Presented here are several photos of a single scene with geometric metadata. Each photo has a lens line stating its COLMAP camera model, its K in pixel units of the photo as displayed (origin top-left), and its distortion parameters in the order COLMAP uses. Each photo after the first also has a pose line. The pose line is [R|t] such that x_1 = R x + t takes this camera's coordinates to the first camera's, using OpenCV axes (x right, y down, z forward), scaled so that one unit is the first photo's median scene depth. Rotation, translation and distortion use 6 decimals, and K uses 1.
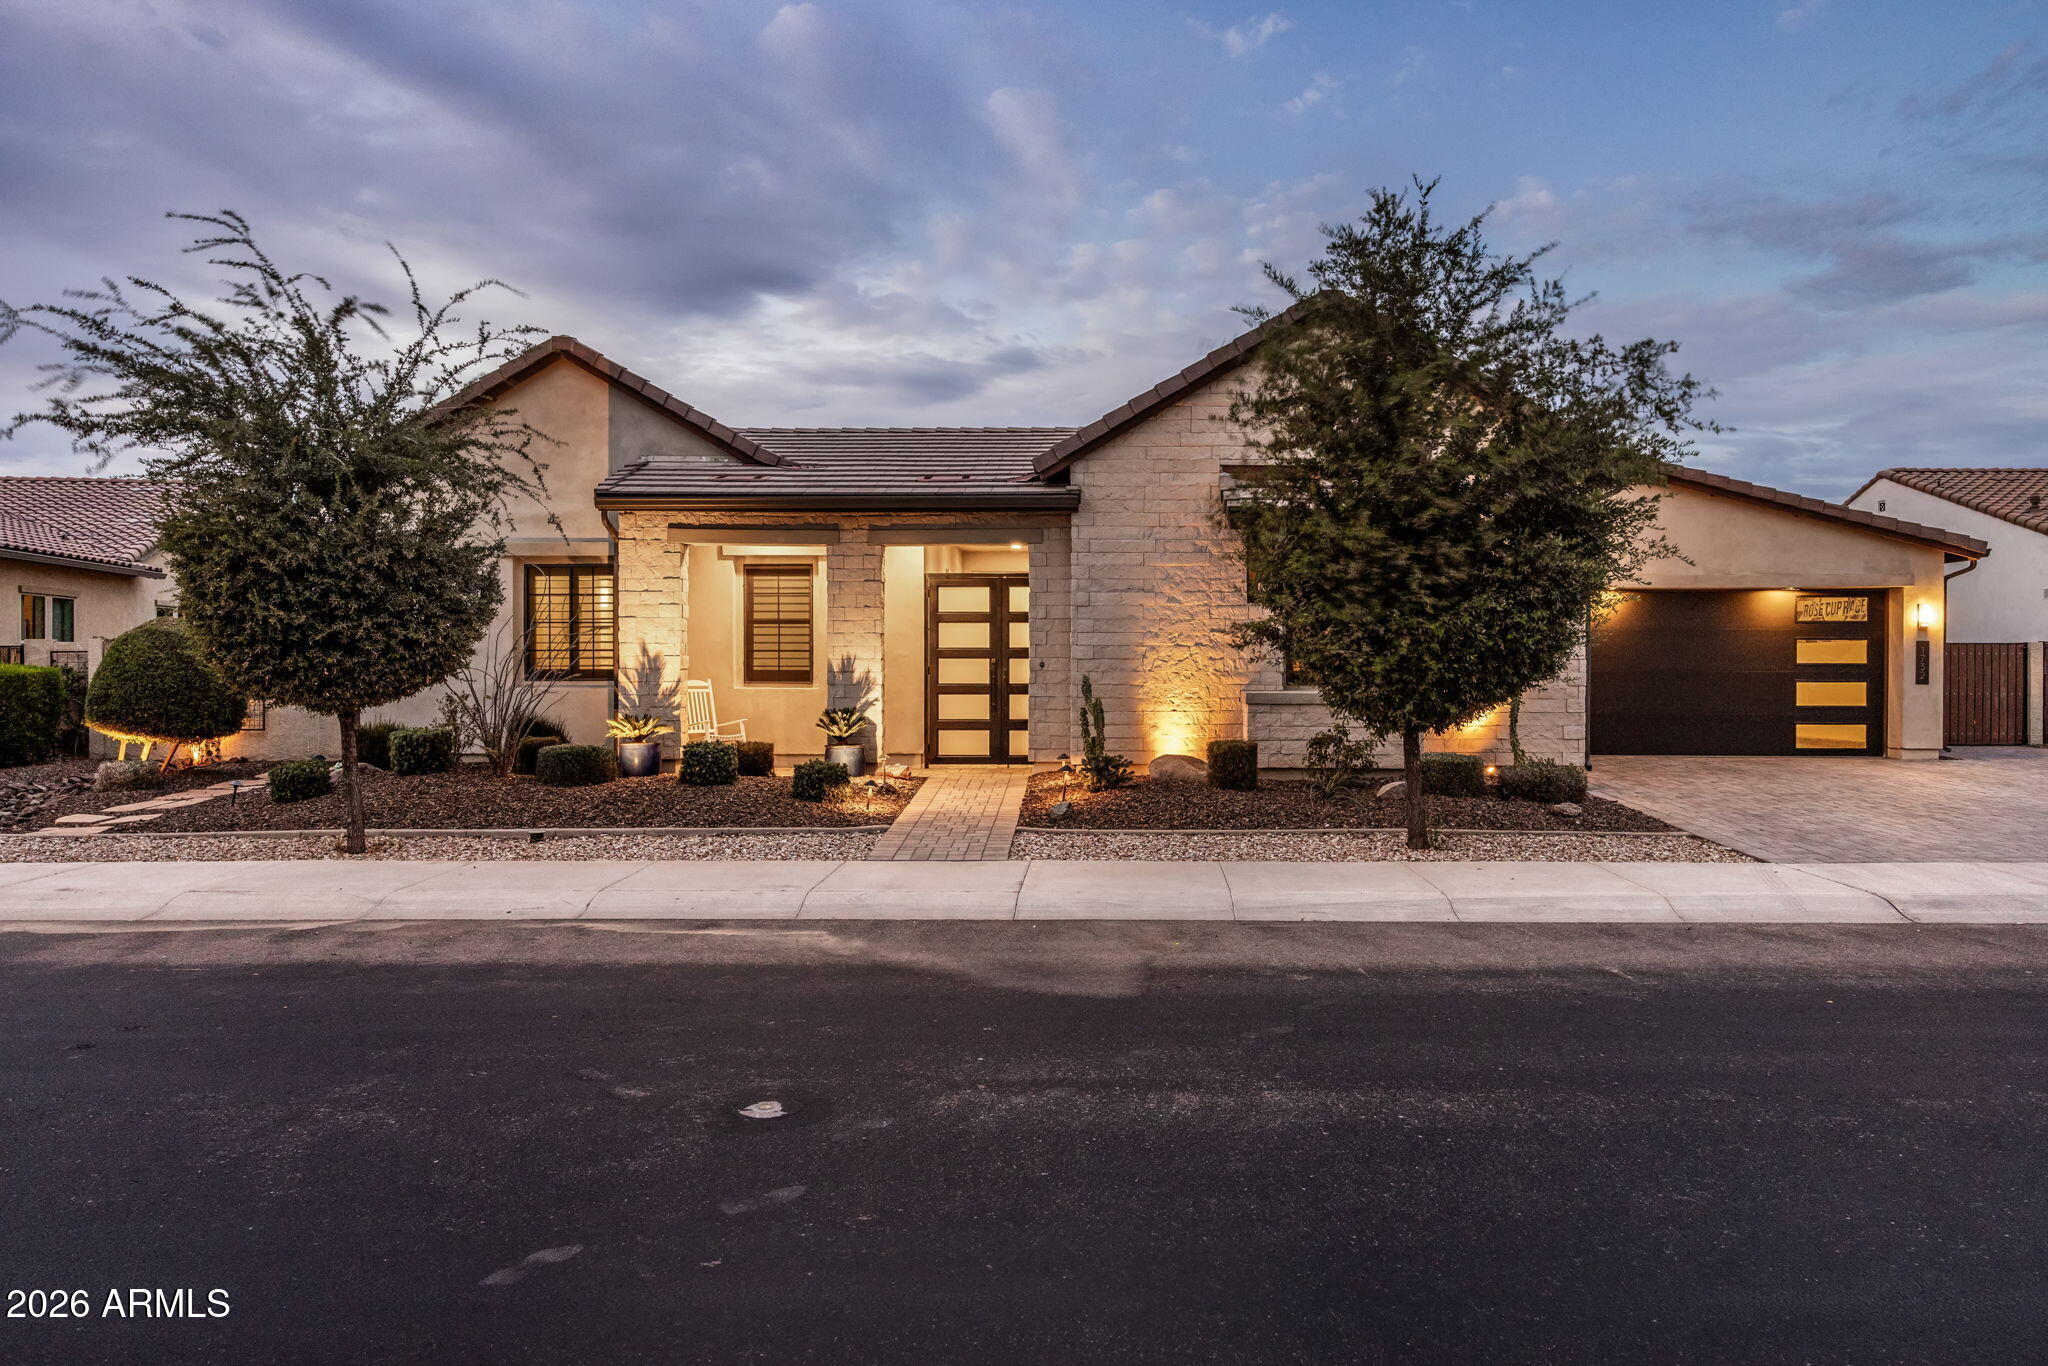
lens RADIAL K [[998.6, 0, 1020.6], [0, 998.6, 672.4], [0, 0, 1]] dist [-0.003957, 0.000848]
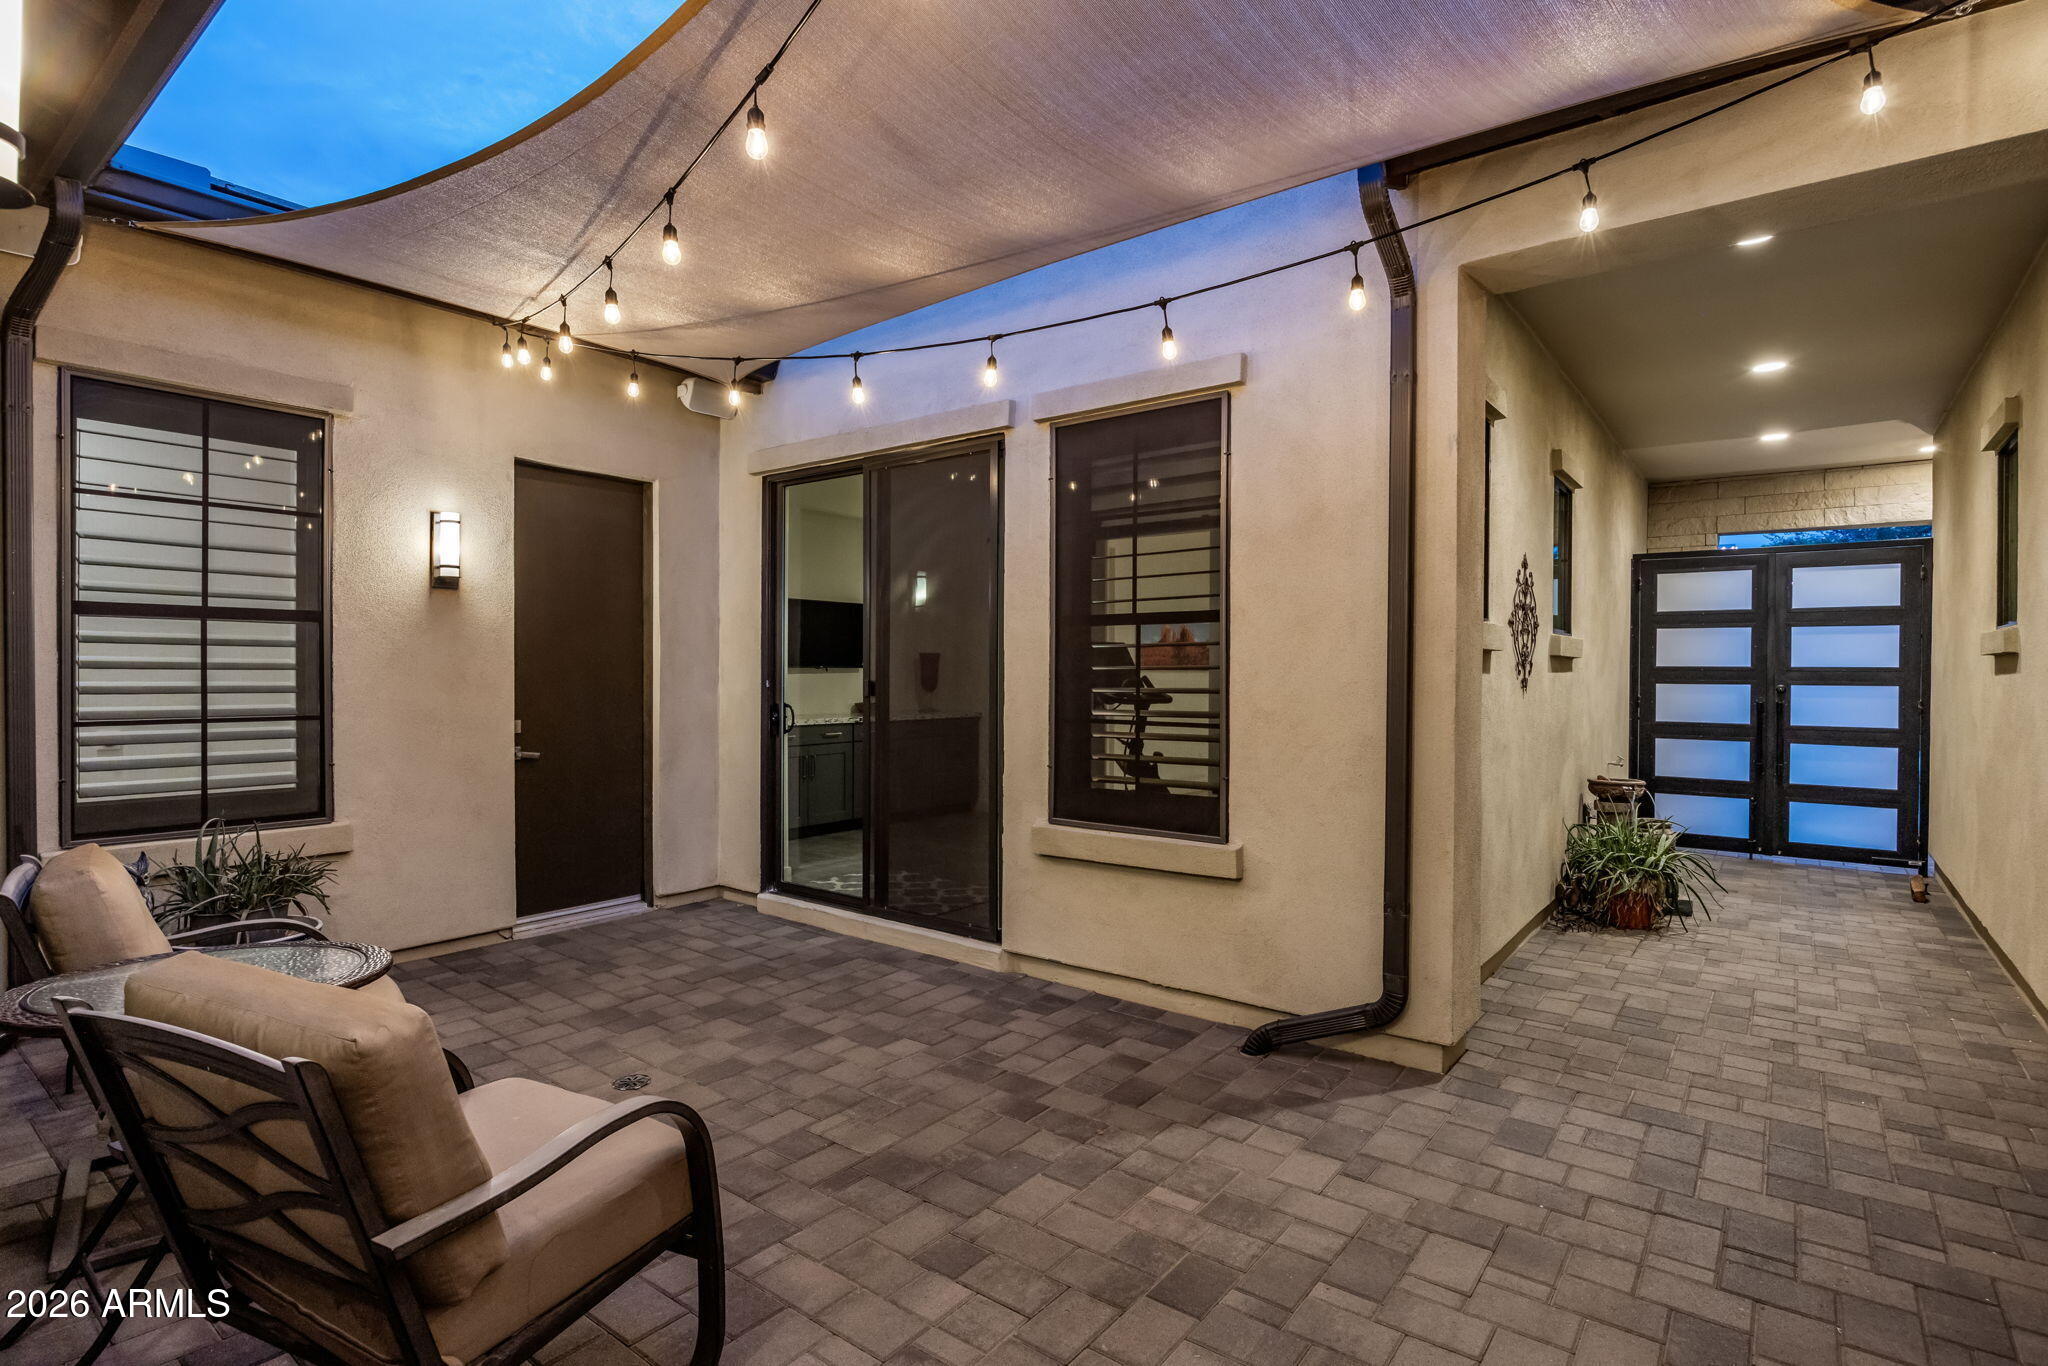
lens RADIAL K [[998.6, 0, 1030.9], [0, 998.6, 676.4], [0, 0, 1]] dist [-0.003957, 0.000848]
pose [[0.780665, 0.006073, -0.624920, 0.006509], [-0.013886, 0.999874, -0.007629, -0.007399], [0.624795, 0.014633, 0.780652, 0.232967]]
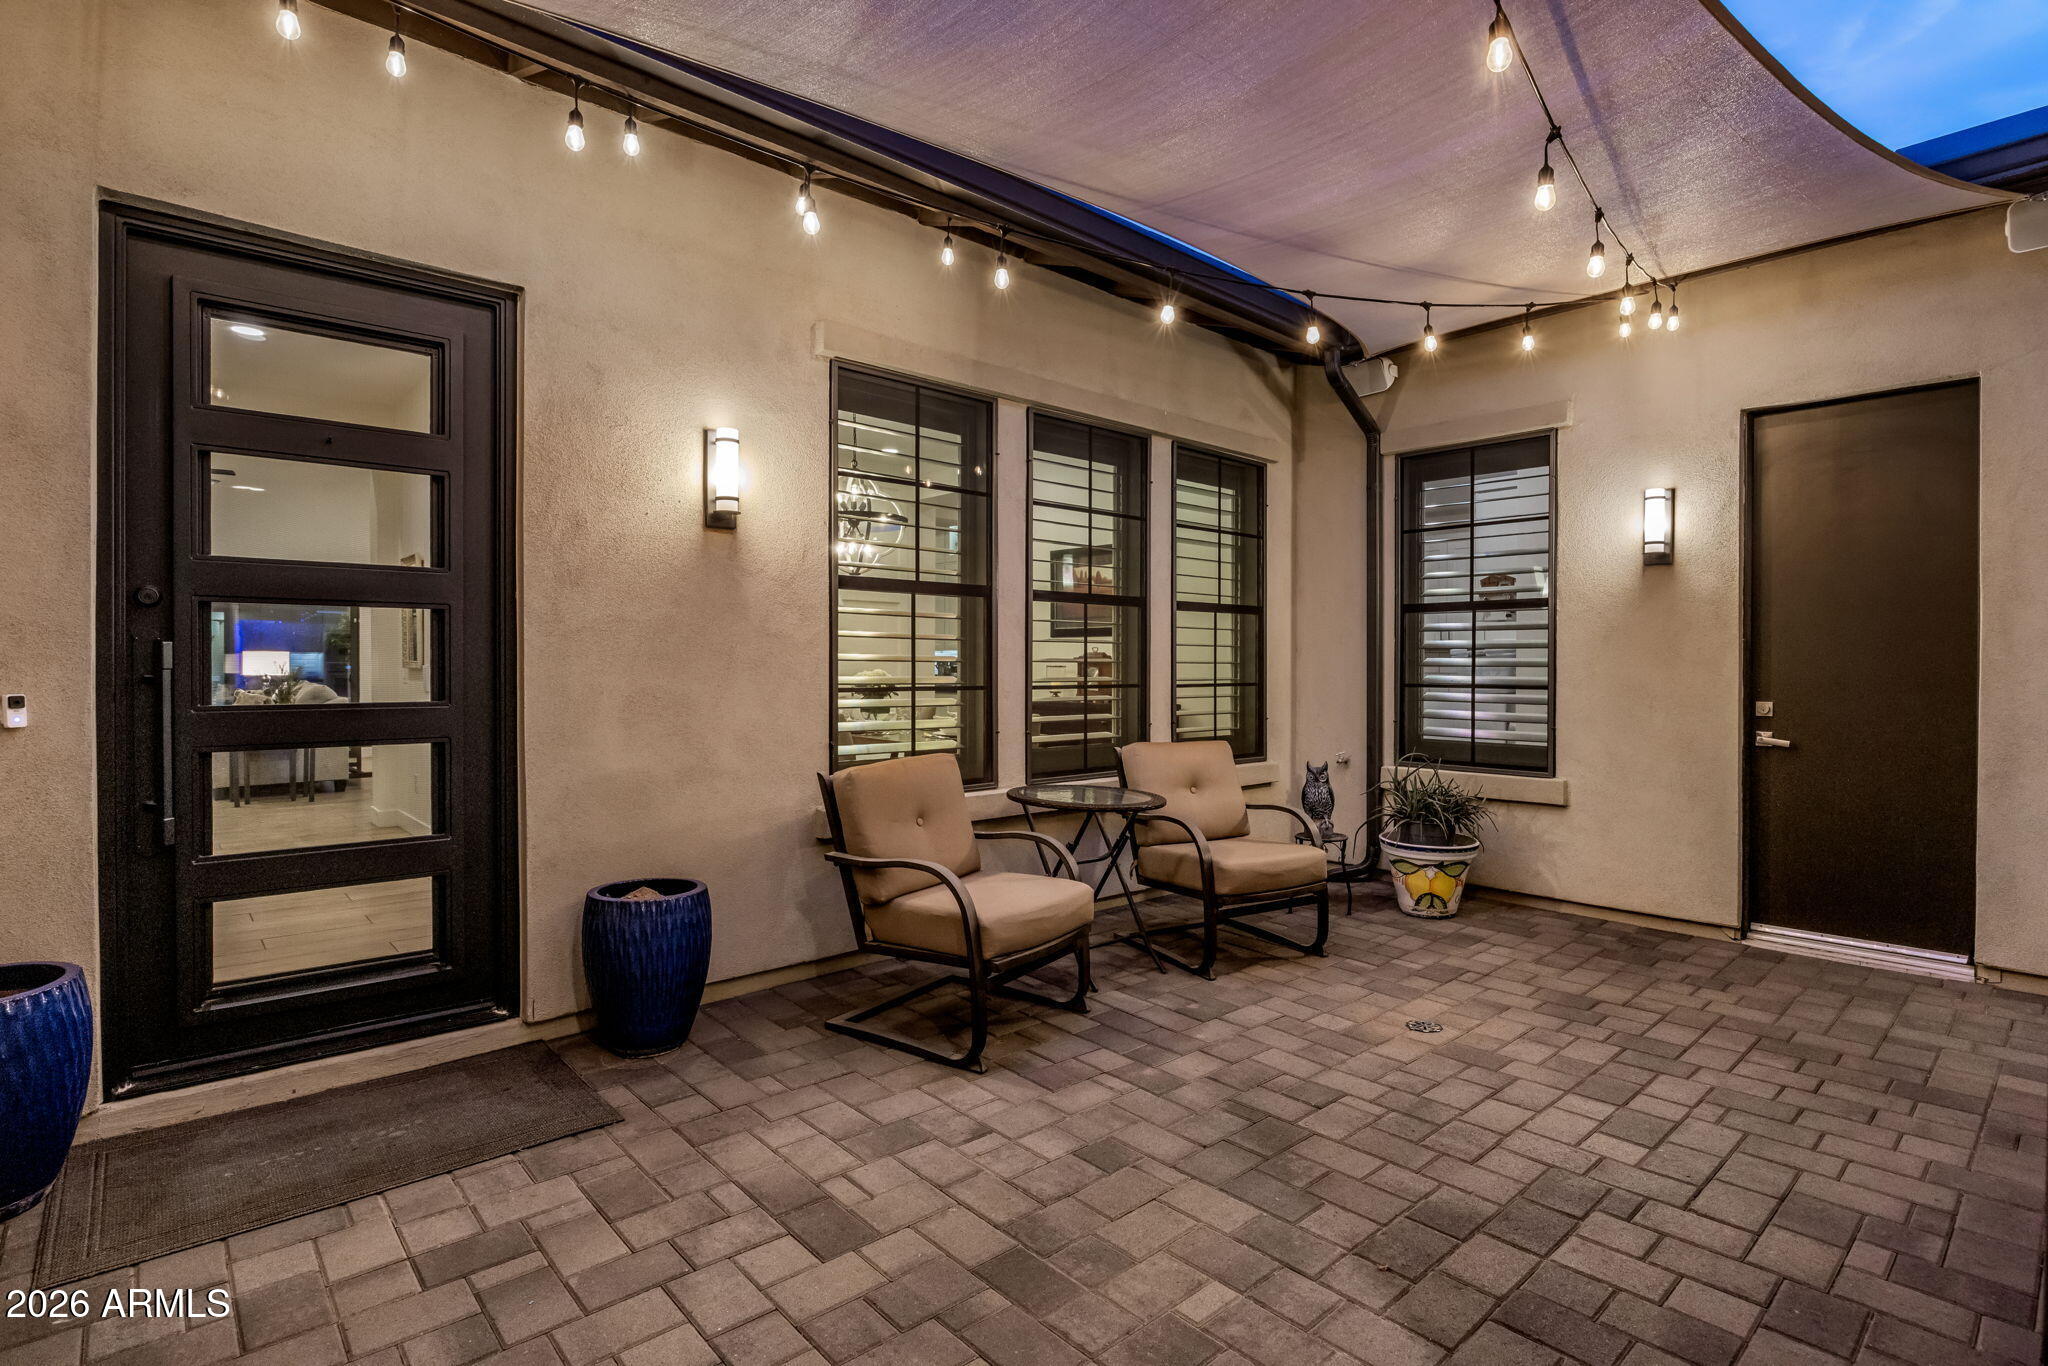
lens RADIAL K [[998.6, 0, 1038.9], [0, 998.6, 676.2], [0, 0, 1]] dist [-0.003957, 0.000848]
pose [[-0.756564, -0.000683, -0.653919, 0.023184], [-0.014895, 0.999758, 0.016189, -0.000839], [0.653750, 0.021988, -0.756391, 0.516941]]
